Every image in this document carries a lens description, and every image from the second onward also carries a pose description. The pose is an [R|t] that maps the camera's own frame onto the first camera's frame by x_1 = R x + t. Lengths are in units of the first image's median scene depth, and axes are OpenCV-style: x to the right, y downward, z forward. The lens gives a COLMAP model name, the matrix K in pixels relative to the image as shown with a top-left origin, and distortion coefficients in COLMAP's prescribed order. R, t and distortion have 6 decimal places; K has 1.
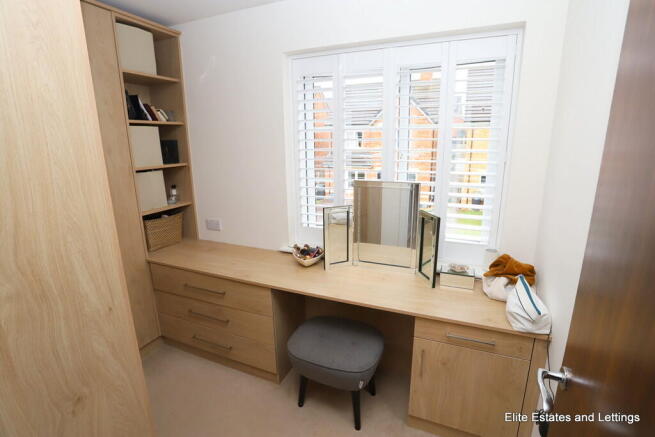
lens RADIAL K [[316.7, 0, 325.0], [0, 316.7, 219.9], [0, 0, 1]] dist [-0.049516, 0.001427]
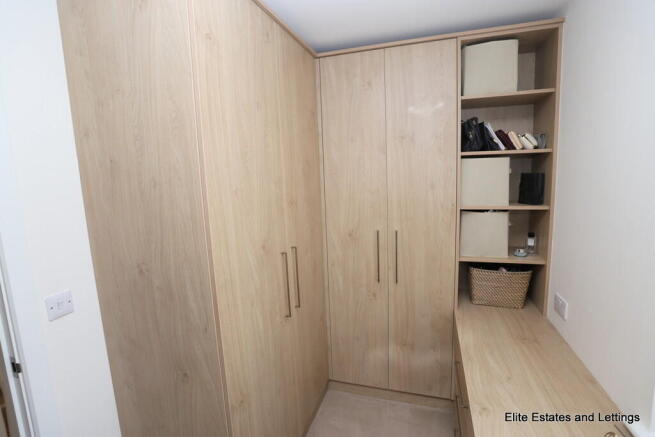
lens RADIAL K [[316.7, 0, 326.7], [0, 316.7, 212.2], [0, 0, 1]] dist [-0.049516, 0.001427]
pose [[0.096125, 0.137890, -0.985772, 0.207507], [-0.206354, 0.971603, 0.115785, -0.164003], [0.973744, 0.192288, 0.121850, 0.491364]]
